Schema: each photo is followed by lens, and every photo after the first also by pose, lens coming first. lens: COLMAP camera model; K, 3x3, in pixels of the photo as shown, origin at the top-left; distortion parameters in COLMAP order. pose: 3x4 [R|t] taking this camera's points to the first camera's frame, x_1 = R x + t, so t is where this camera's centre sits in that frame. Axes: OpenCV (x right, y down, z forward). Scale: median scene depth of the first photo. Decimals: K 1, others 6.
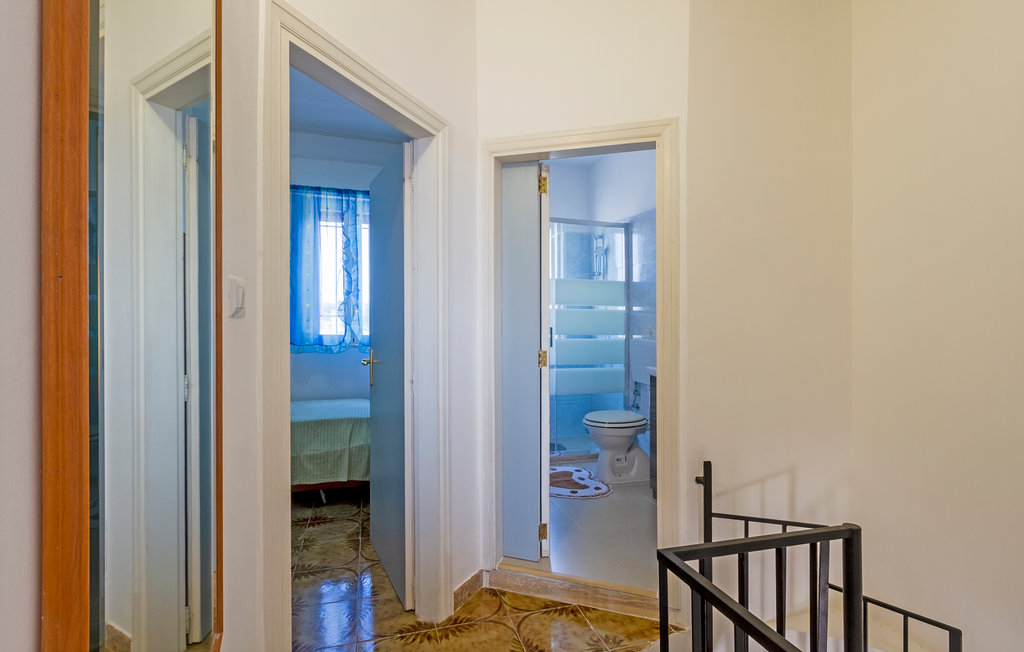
lens RADIAL K [[486.0, 0, 508.8], [0, 486.0, 320.6], [0, 0, 1]] dist [0.035154, 0.000689]
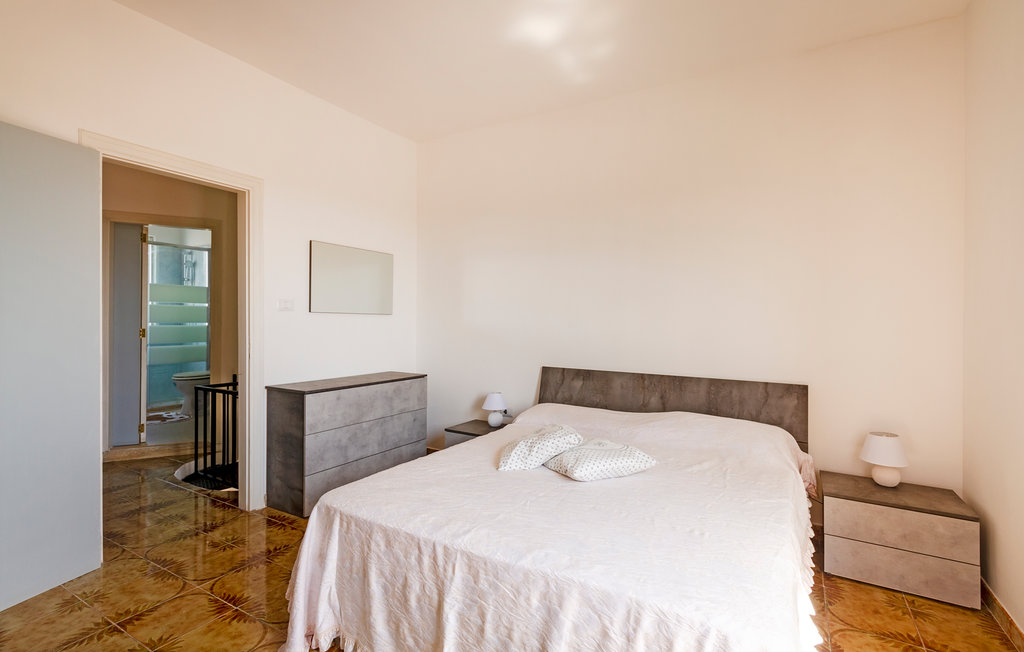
lens RADIAL K [[486.0, 0, 508.8], [0, 486.0, 320.6], [0, 0, 1]] dist [0.035154, 0.000689]
pose [[0.742183, 0.003115, 0.670190, -0.087820], [-0.006347, 0.999977, 0.002381, 0.012891], [-0.670167, -0.006021, 0.742186, -0.728969]]
